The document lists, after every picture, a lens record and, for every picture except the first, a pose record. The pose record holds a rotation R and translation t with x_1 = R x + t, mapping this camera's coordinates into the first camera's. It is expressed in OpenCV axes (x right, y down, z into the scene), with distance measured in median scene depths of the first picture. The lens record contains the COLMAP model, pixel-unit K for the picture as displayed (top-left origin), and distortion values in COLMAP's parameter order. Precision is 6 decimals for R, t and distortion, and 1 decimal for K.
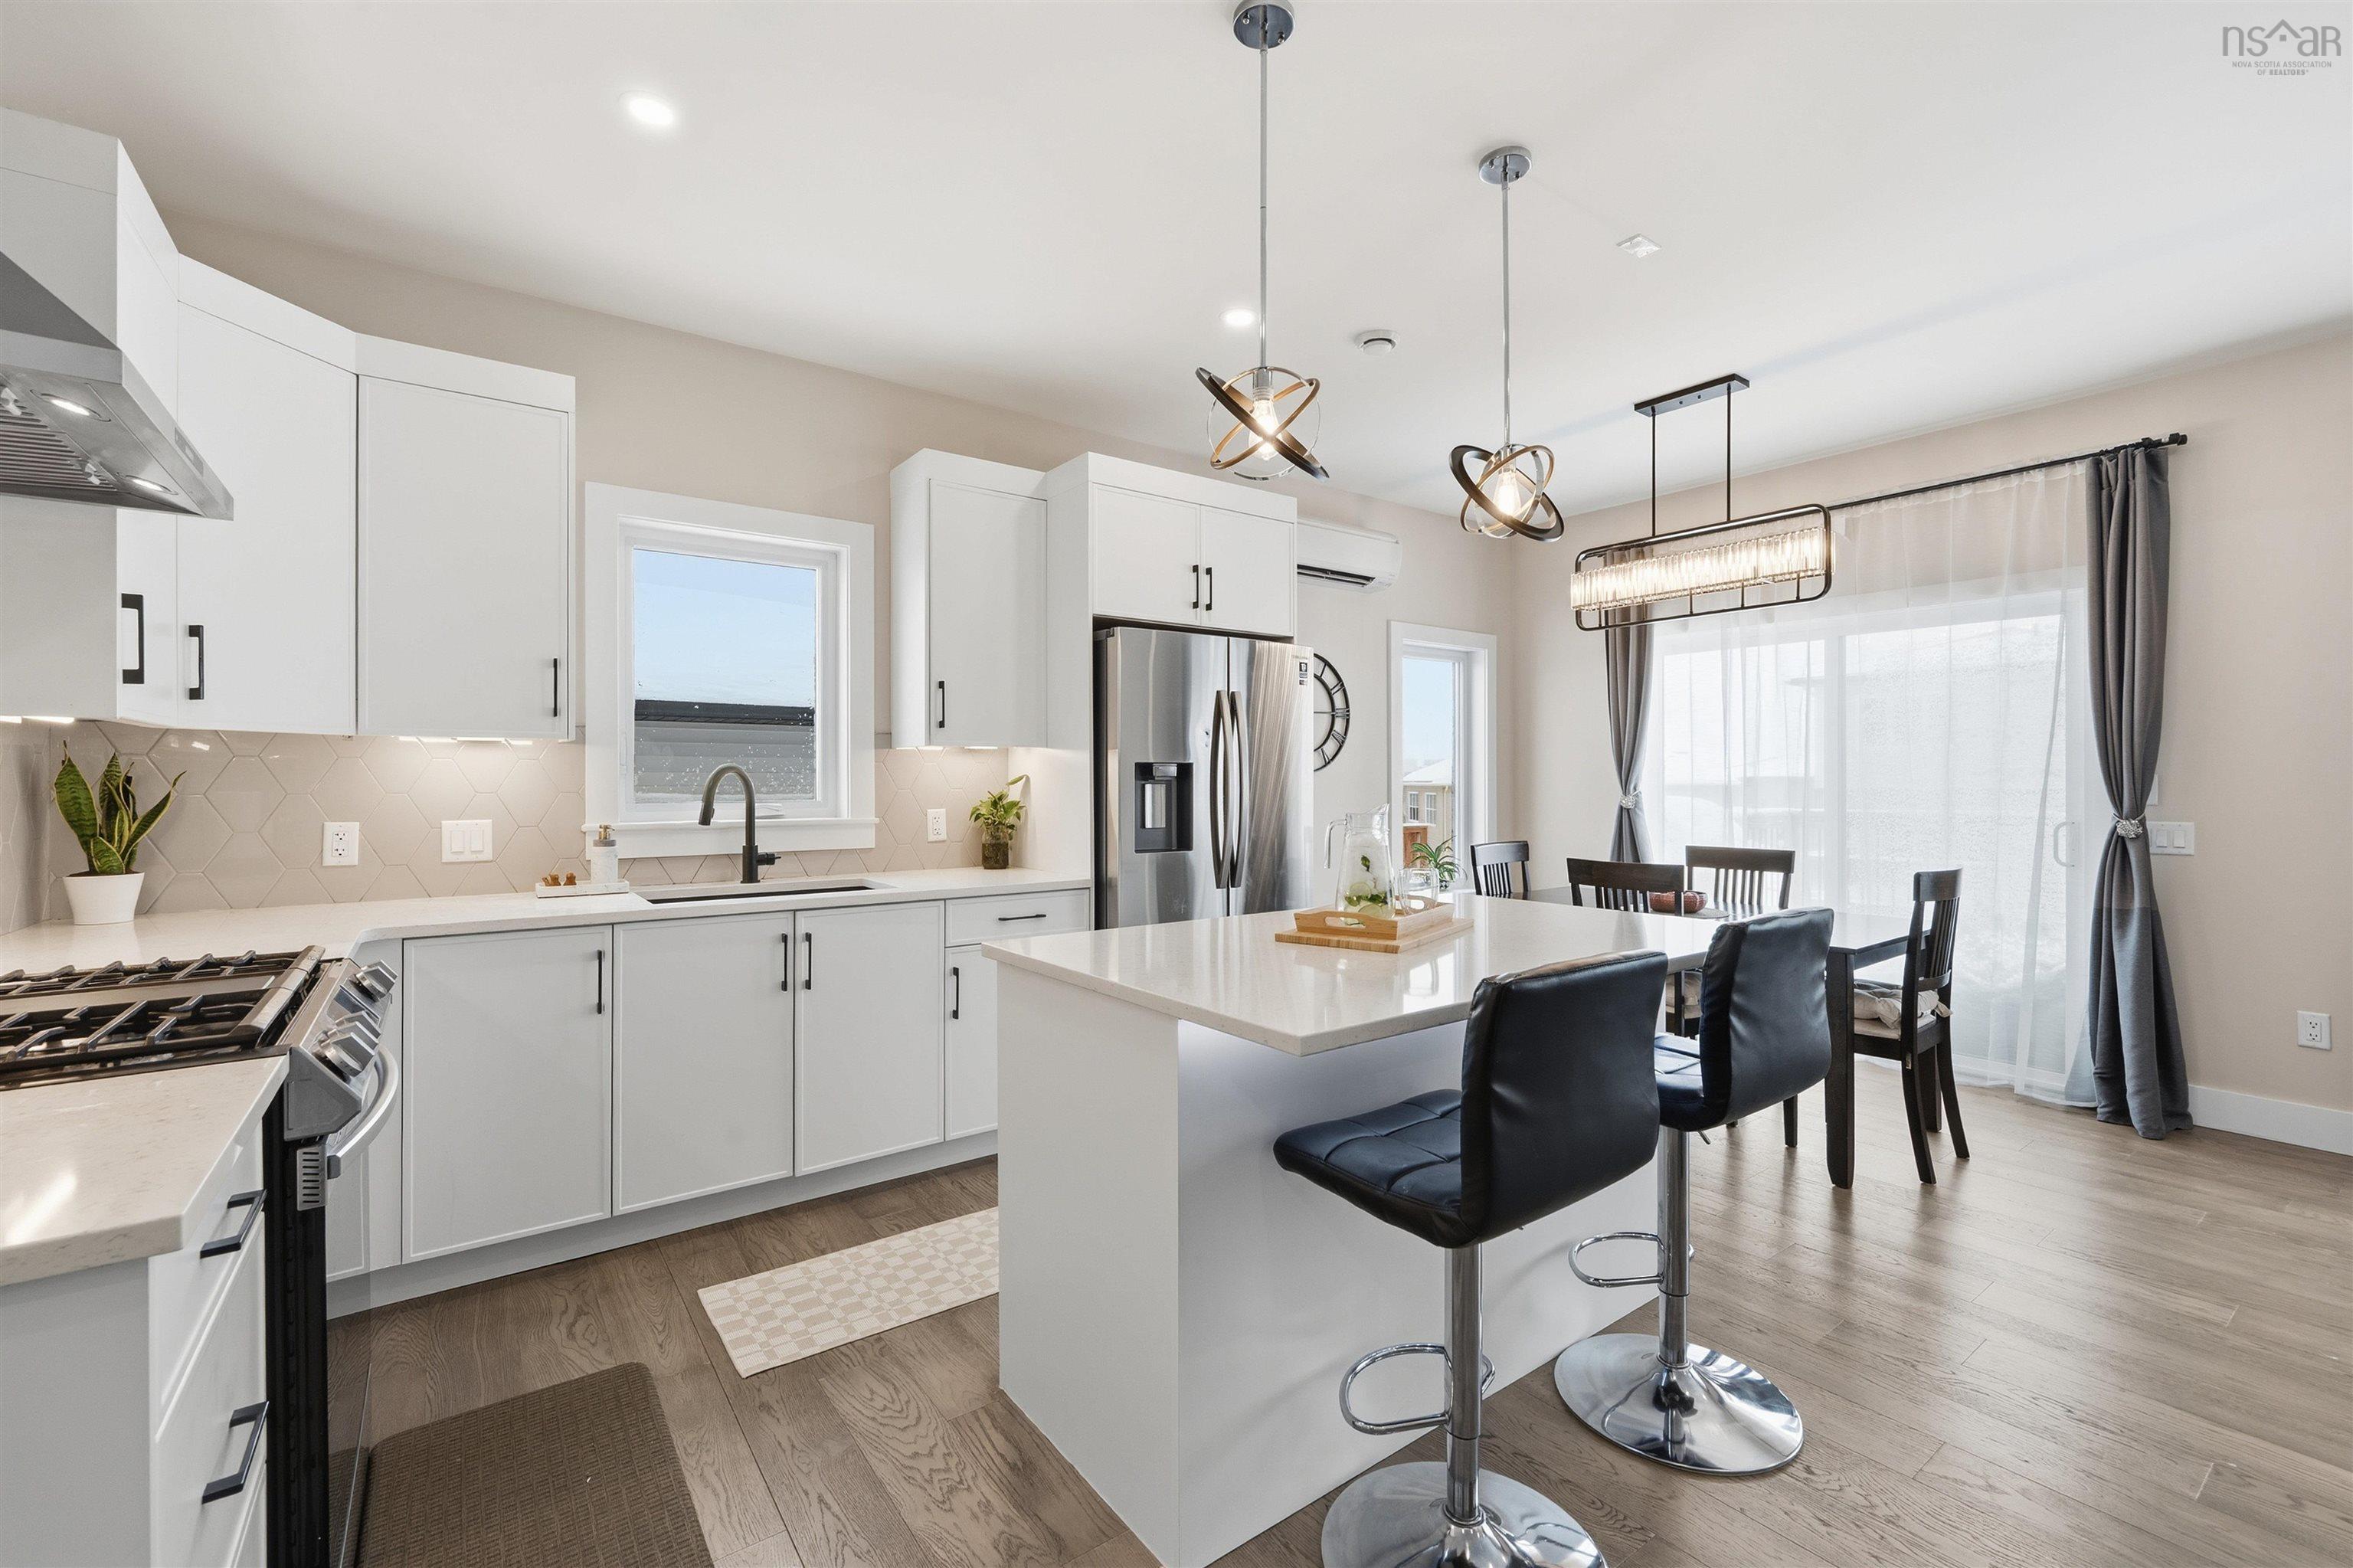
lens RADIAL K [[996.8, 0, 1177.0], [0, 996.8, 776.4], [0, 0, 1]] dist [0.001439, -0.000397]
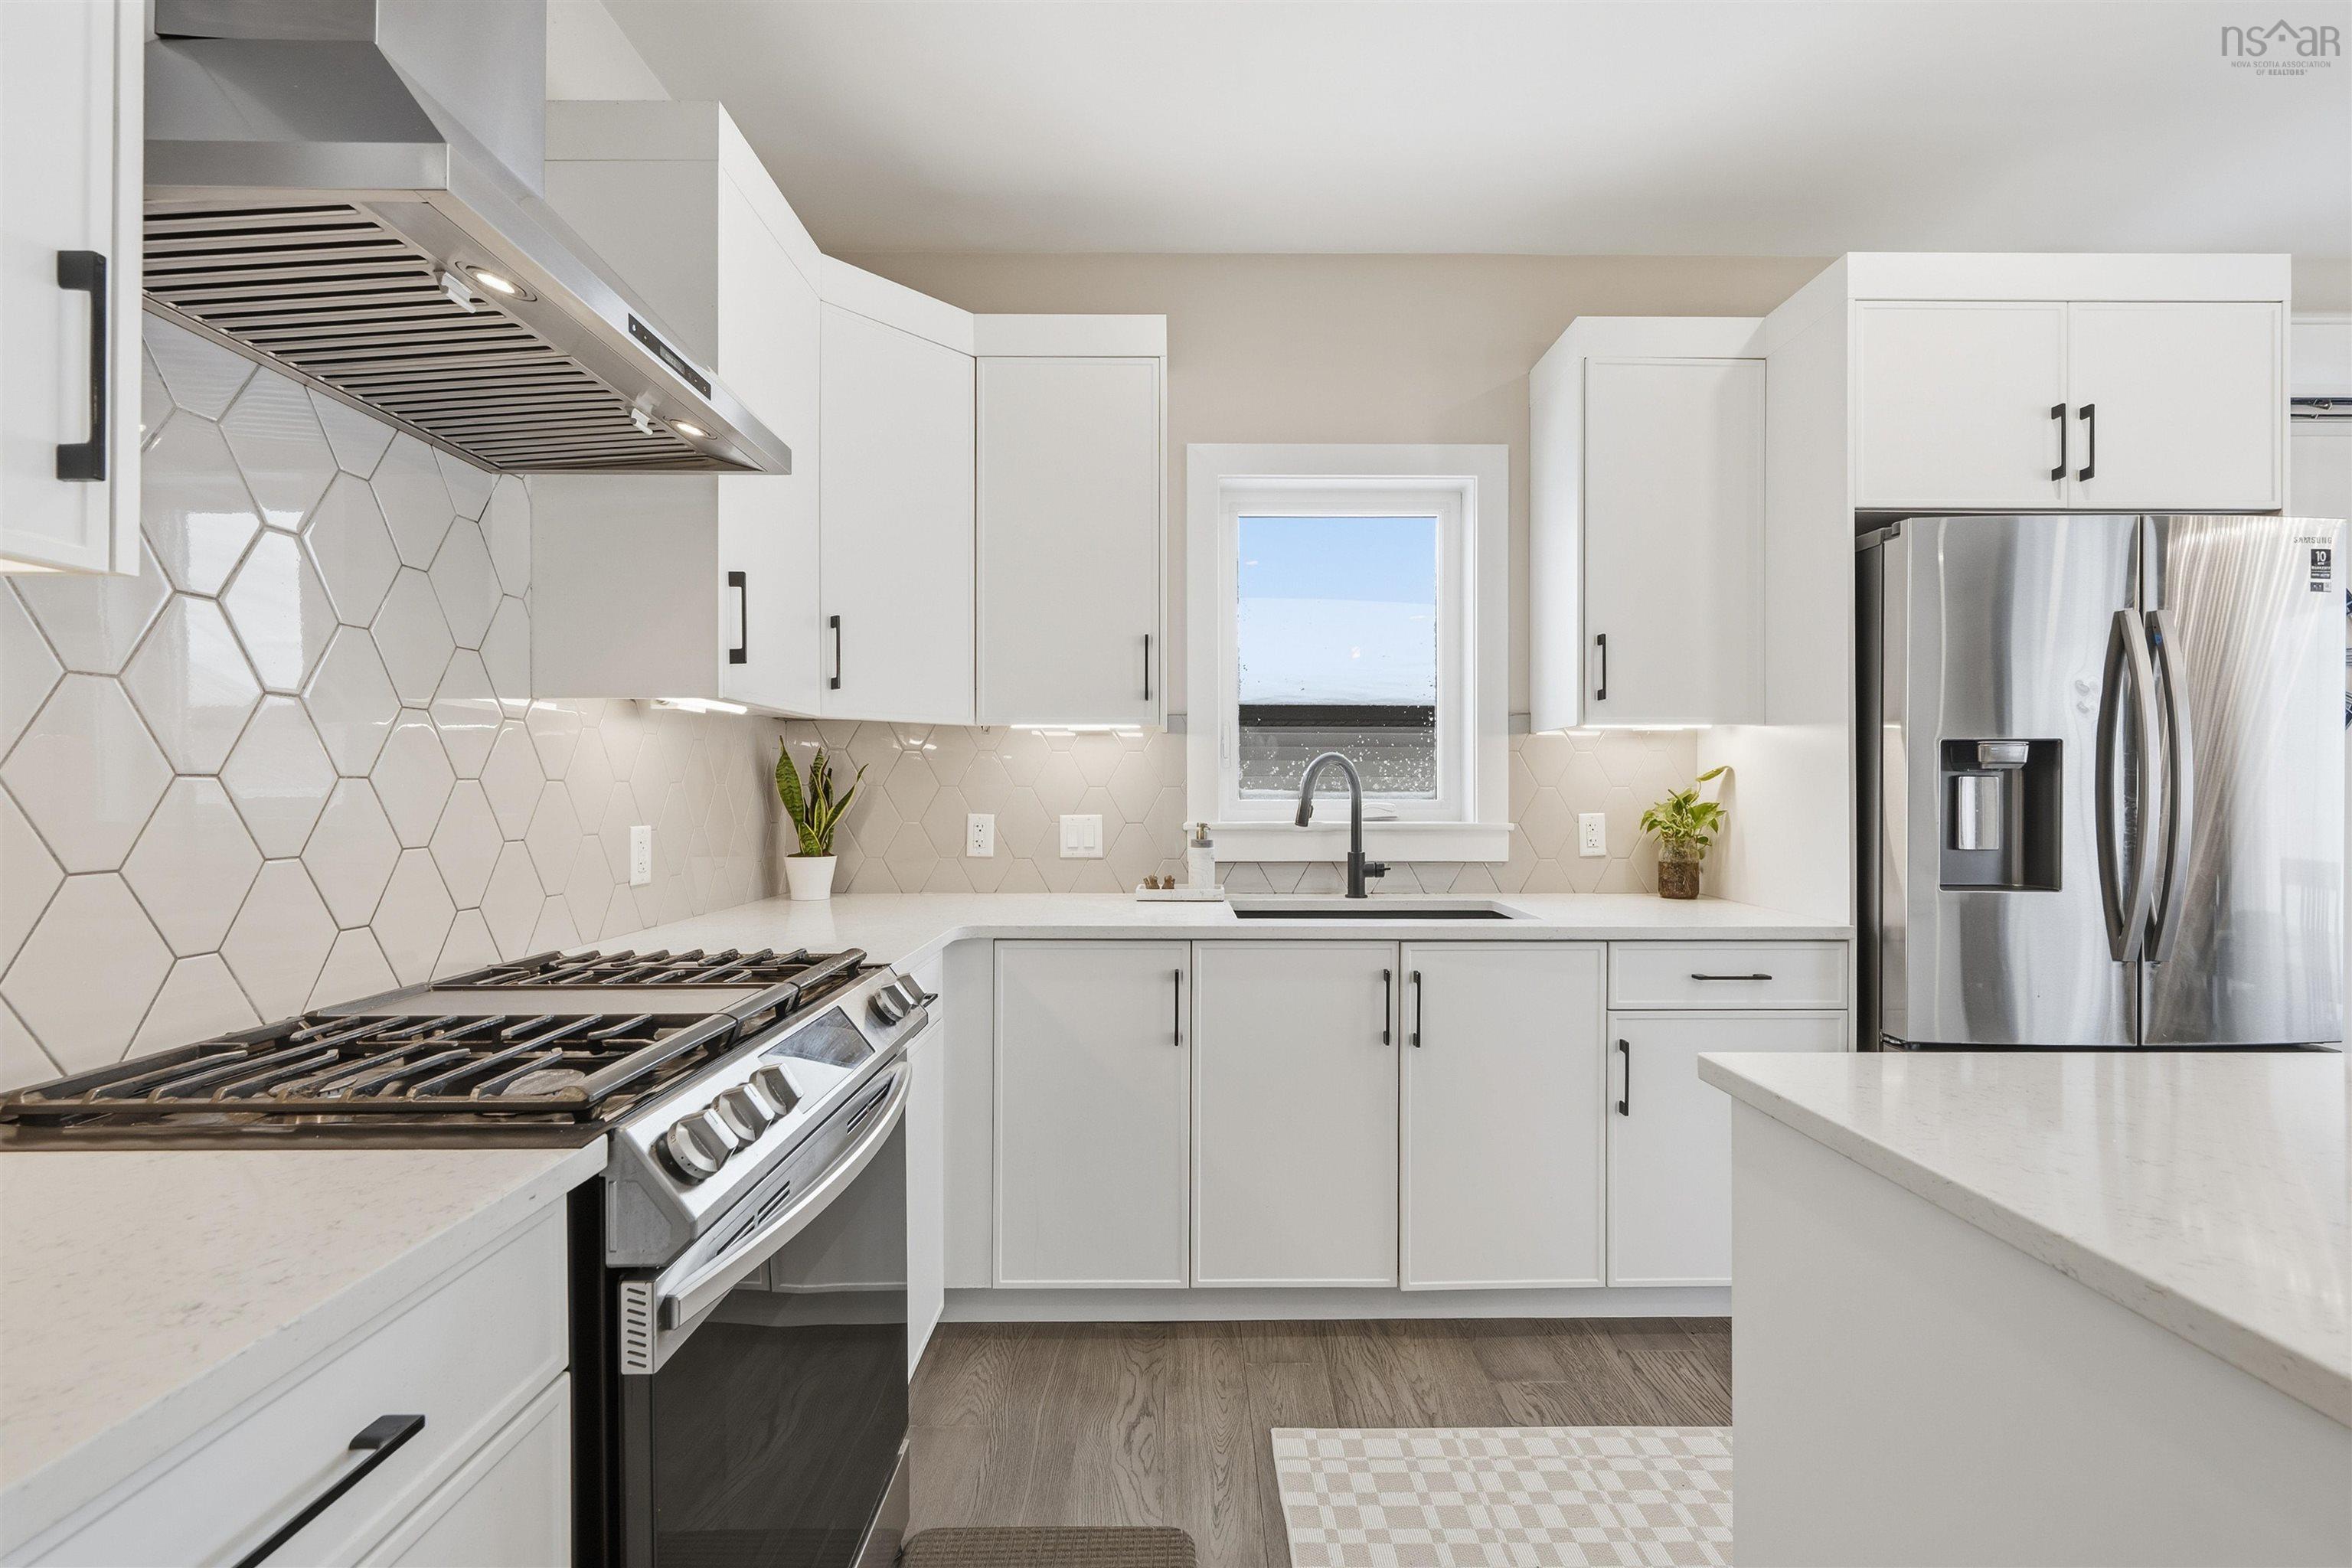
lens RADIAL K [[975.5, 0, 1186.4], [0, 975.5, 790.1], [0, 0, 1]] dist [0.001270, -0.000345]
pose [[0.813282, 0.002648, -0.581863, -0.072056], [-0.000490, 0.999992, 0.003866, 0.014731], [0.581869, -0.002859, 0.813277, 0.260596]]
